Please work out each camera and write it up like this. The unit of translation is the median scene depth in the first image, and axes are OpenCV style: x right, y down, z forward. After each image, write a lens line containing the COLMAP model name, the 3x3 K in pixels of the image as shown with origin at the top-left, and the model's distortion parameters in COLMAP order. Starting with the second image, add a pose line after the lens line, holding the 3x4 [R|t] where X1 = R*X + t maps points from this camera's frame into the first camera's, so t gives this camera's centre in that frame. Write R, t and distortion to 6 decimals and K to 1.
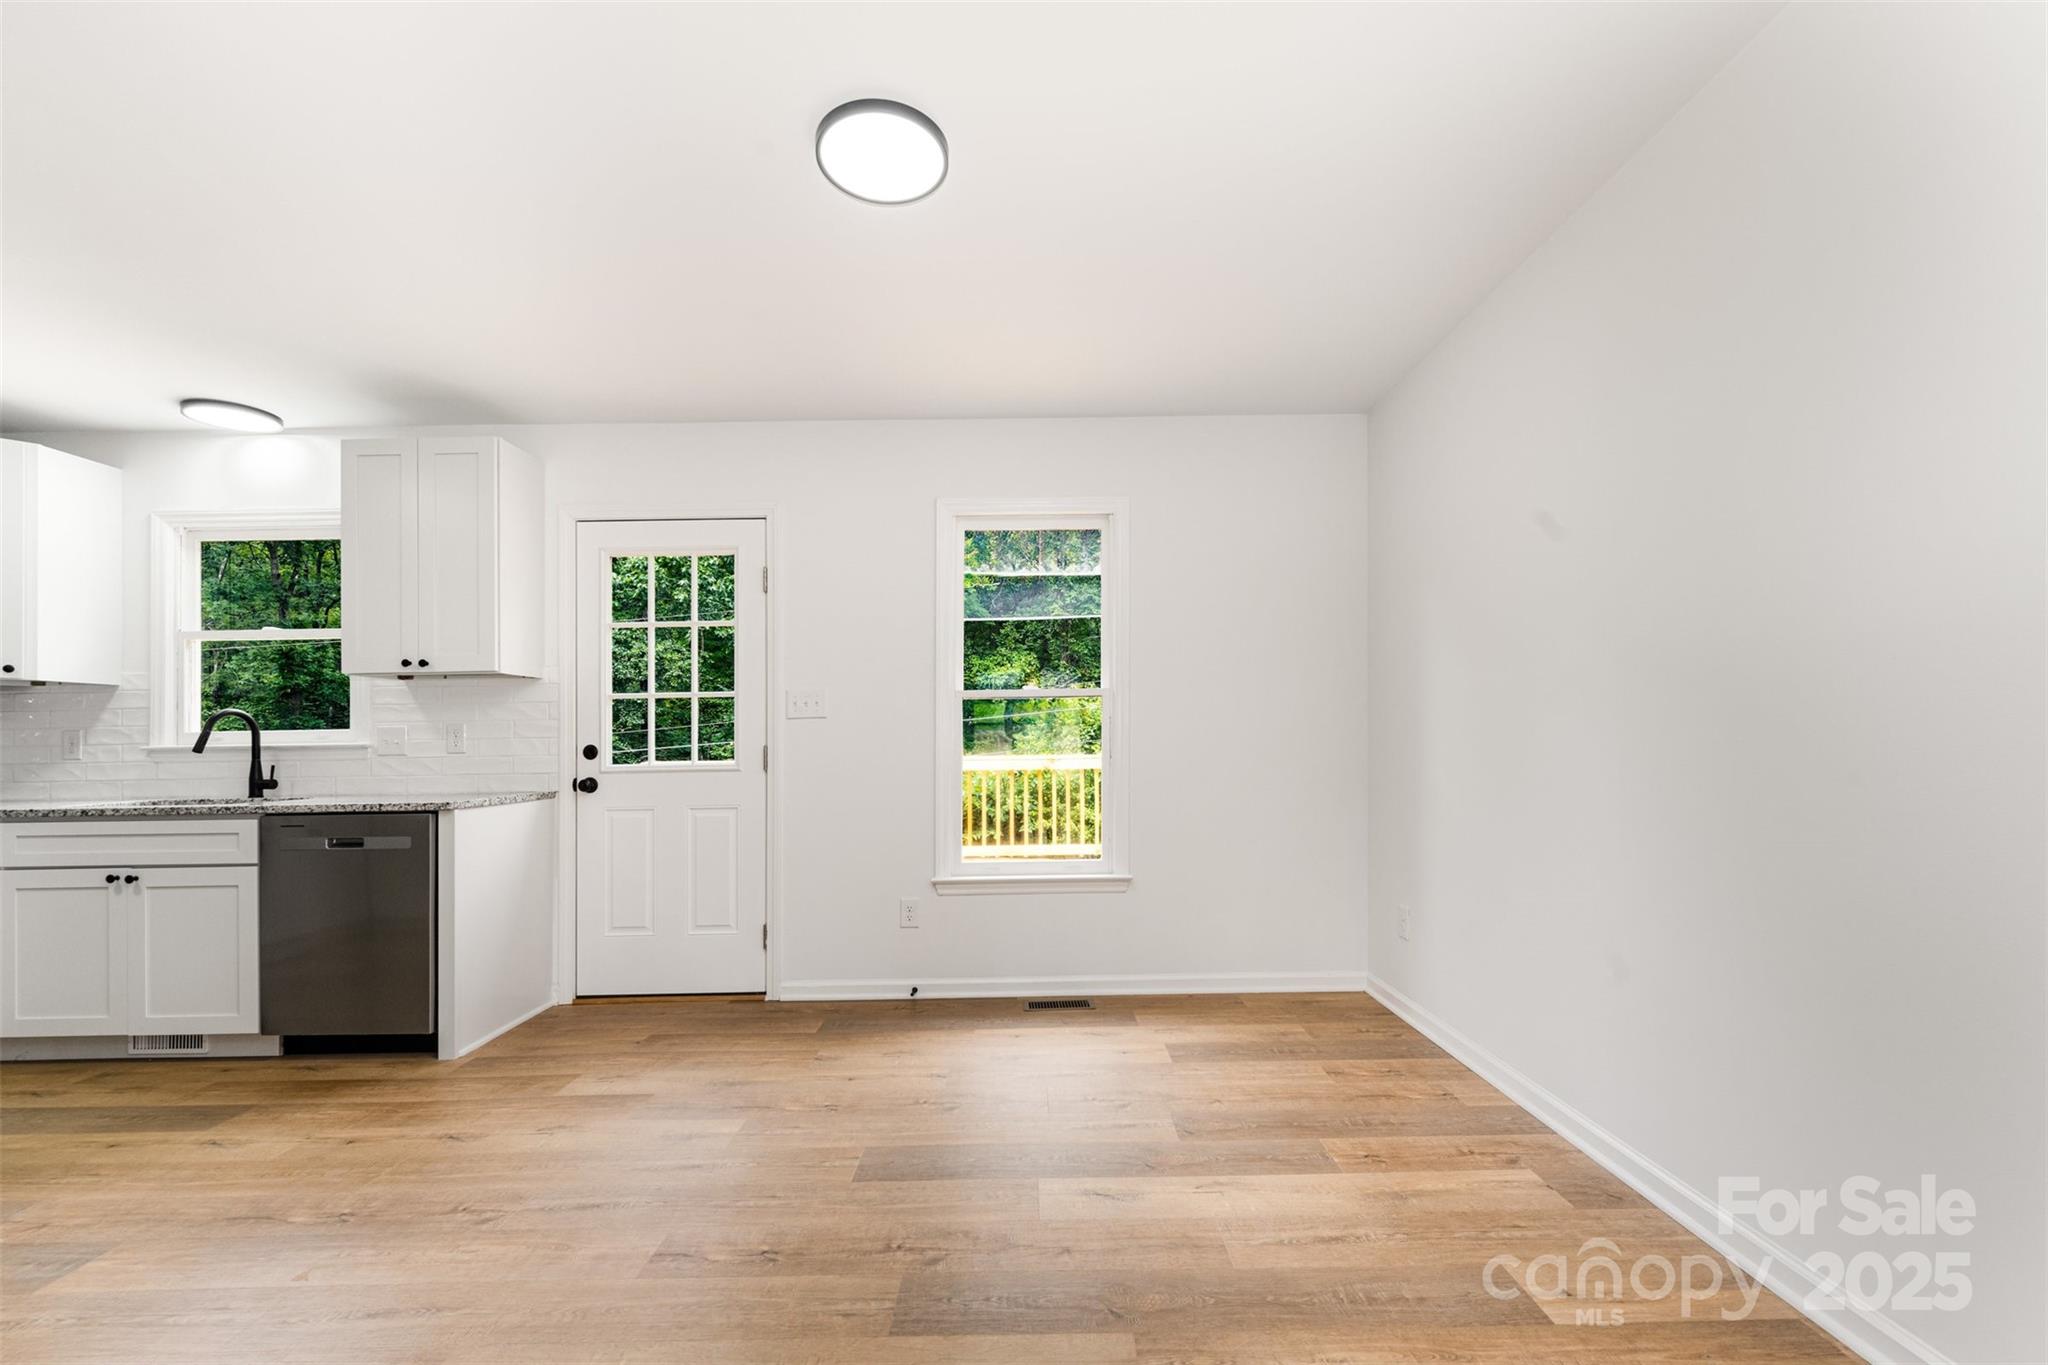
lens RADIAL K [[819.0, 0, 1026.8], [0, 819.0, 742.0], [0, 0, 1]] dist [-0.007075, -0.000179]
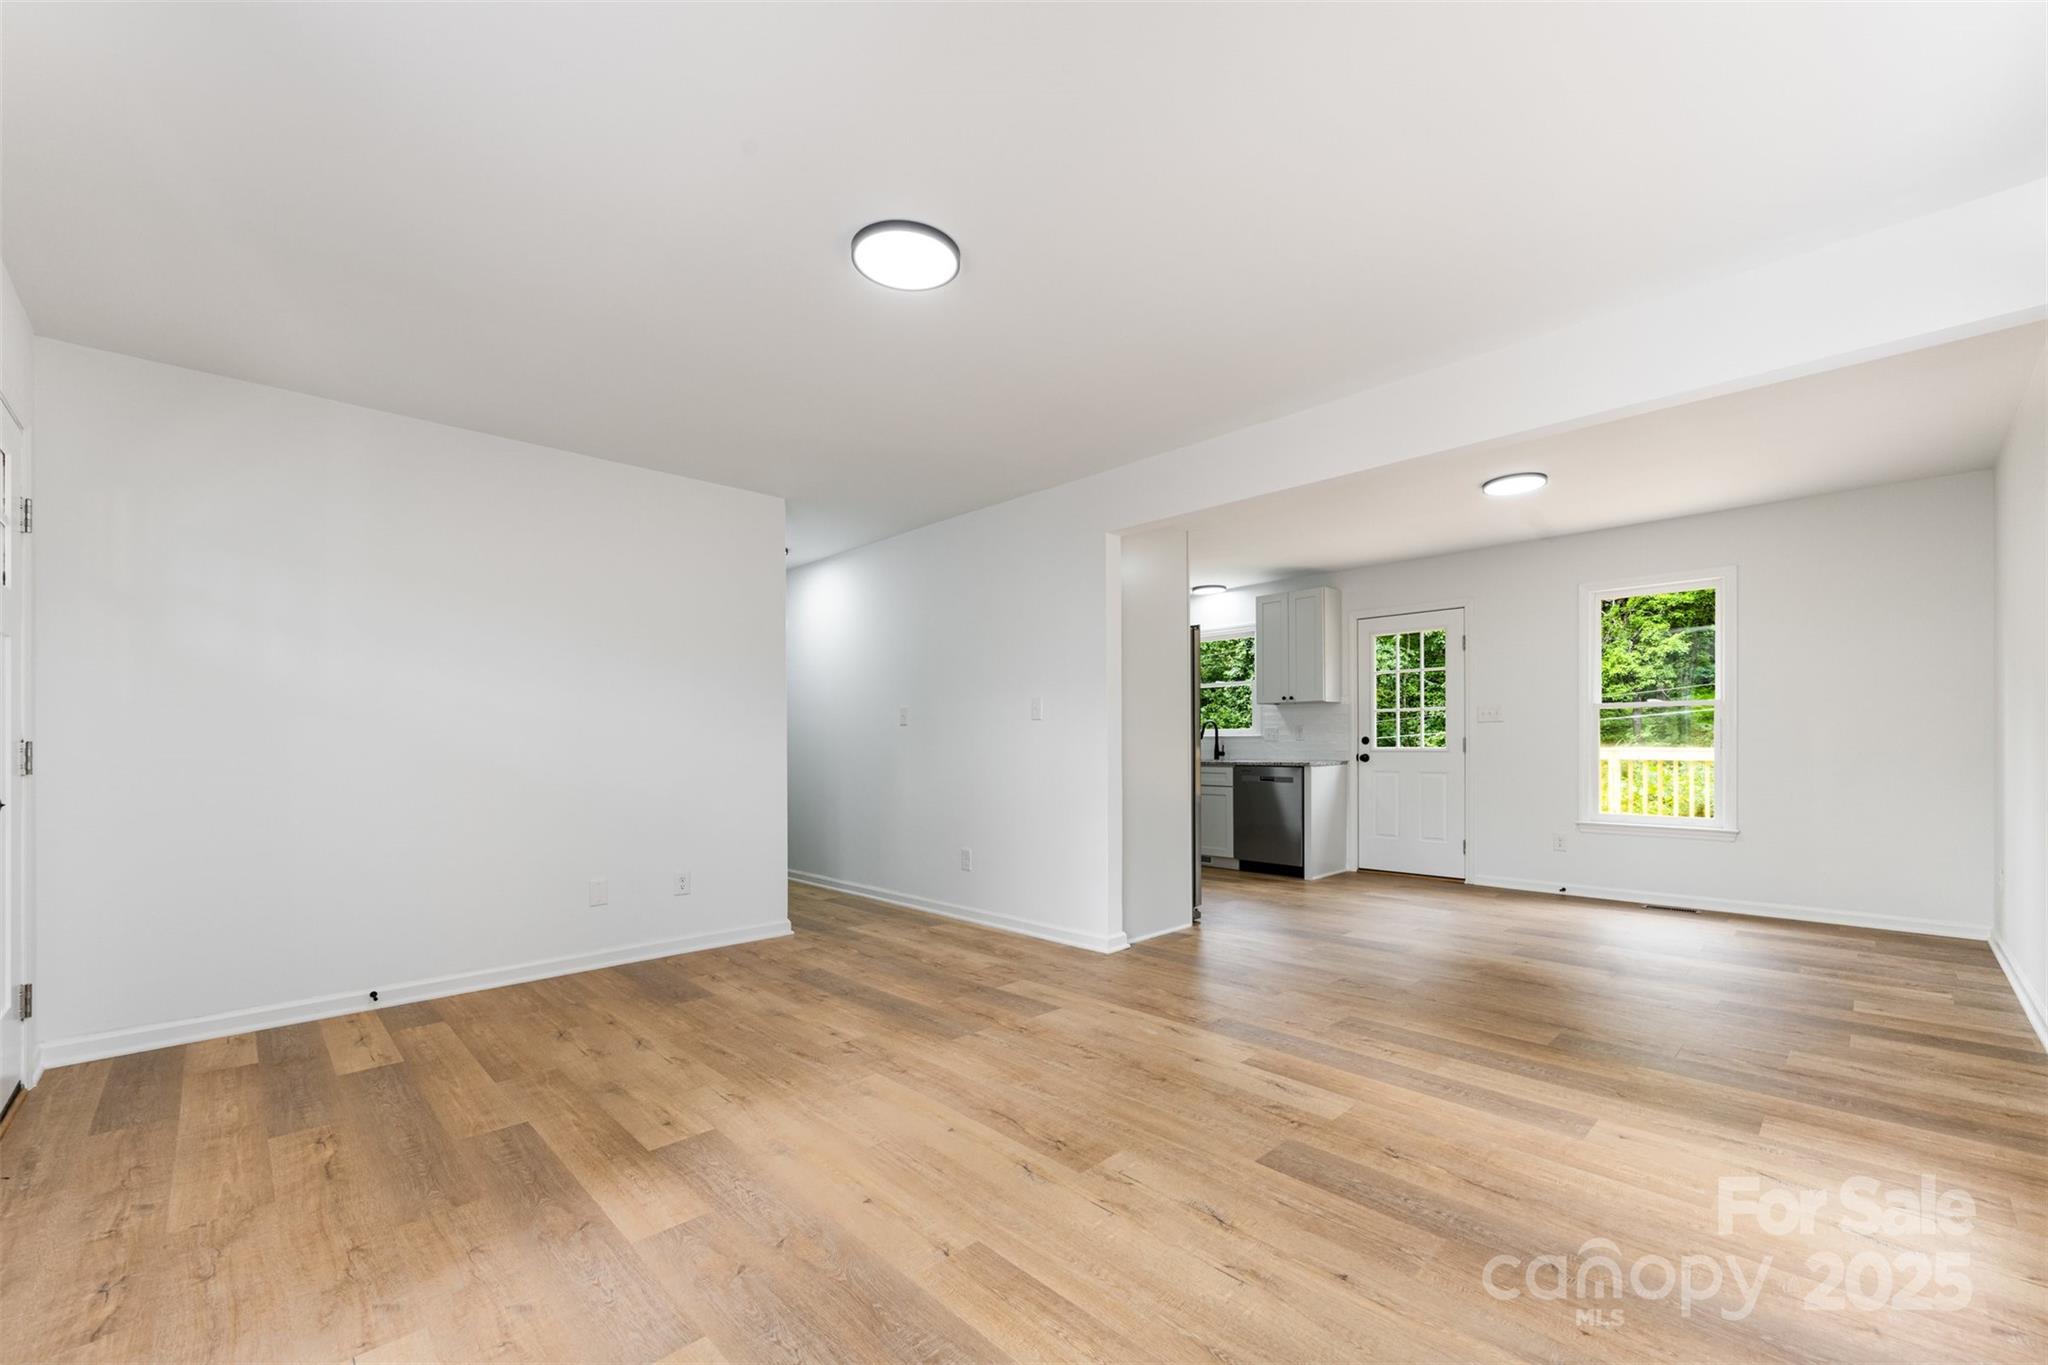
lens RADIAL K [[819.0, 0, 1026.9], [0, 819.0, 728.5], [0, 0, 1]] dist [-0.007075, -0.000179]
pose [[0.690697, -0.000048, -0.723145, 0.307088], [-0.002746, 0.999993, -0.002689, -0.008586], [0.723139, 0.003843, 0.690691, -0.912841]]
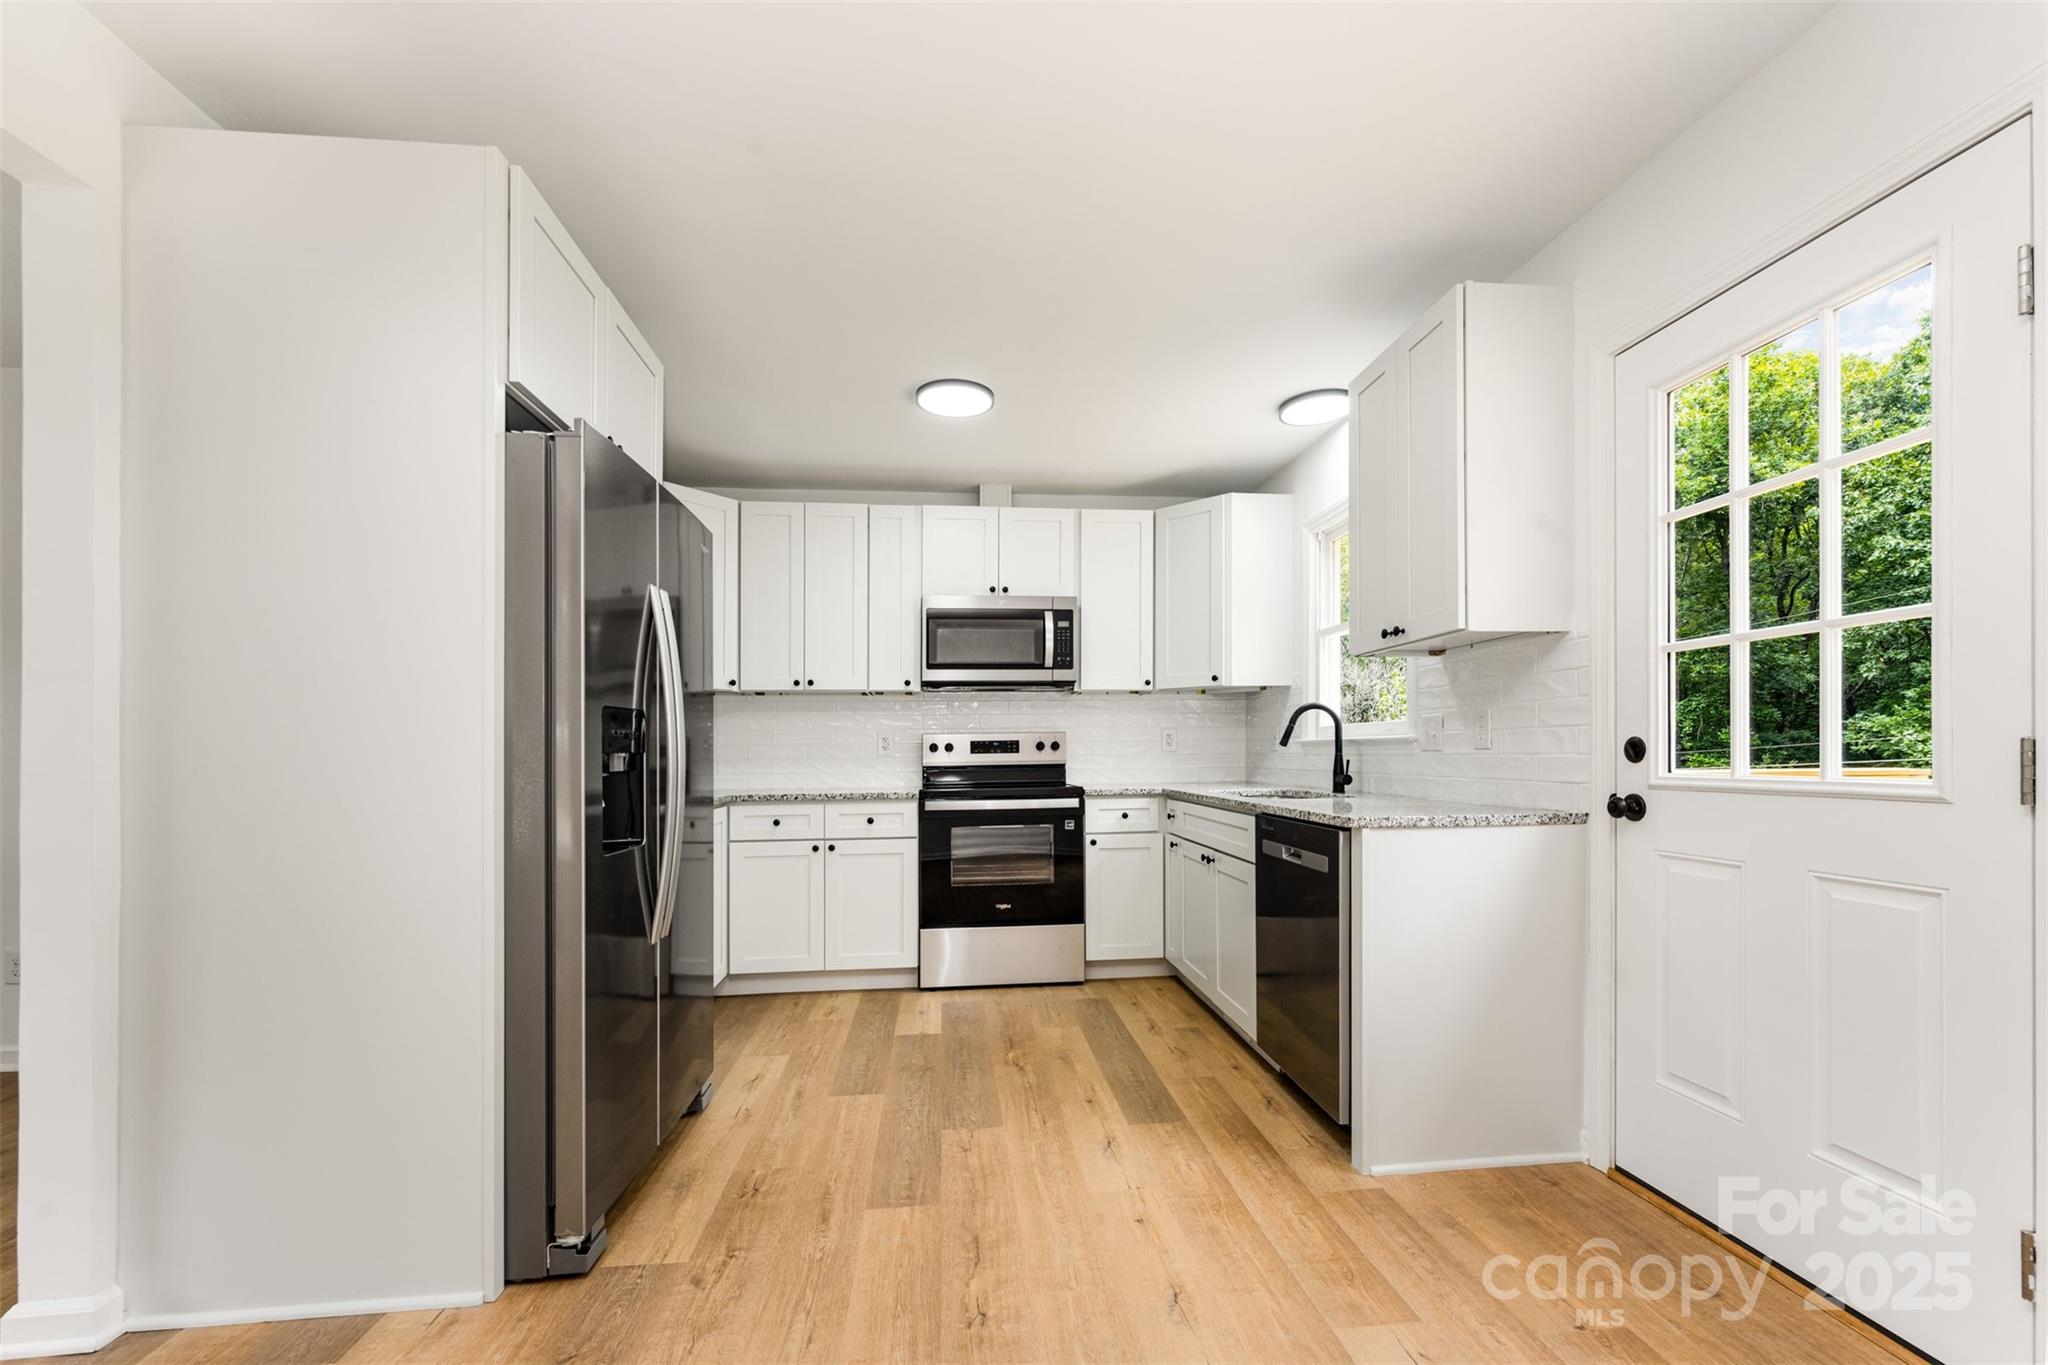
lens RADIAL K [[834.6, 0, 1038.7], [0, 834.6, 740.2], [0, 0, 1]] dist [-0.003613, -0.000289]
pose [[0.104634, 0.000182, -0.994511, -0.000428], [0.009406, 0.999955, 0.001173, 0.001418], [0.994466, -0.009477, 0.104628, 0.545589]]
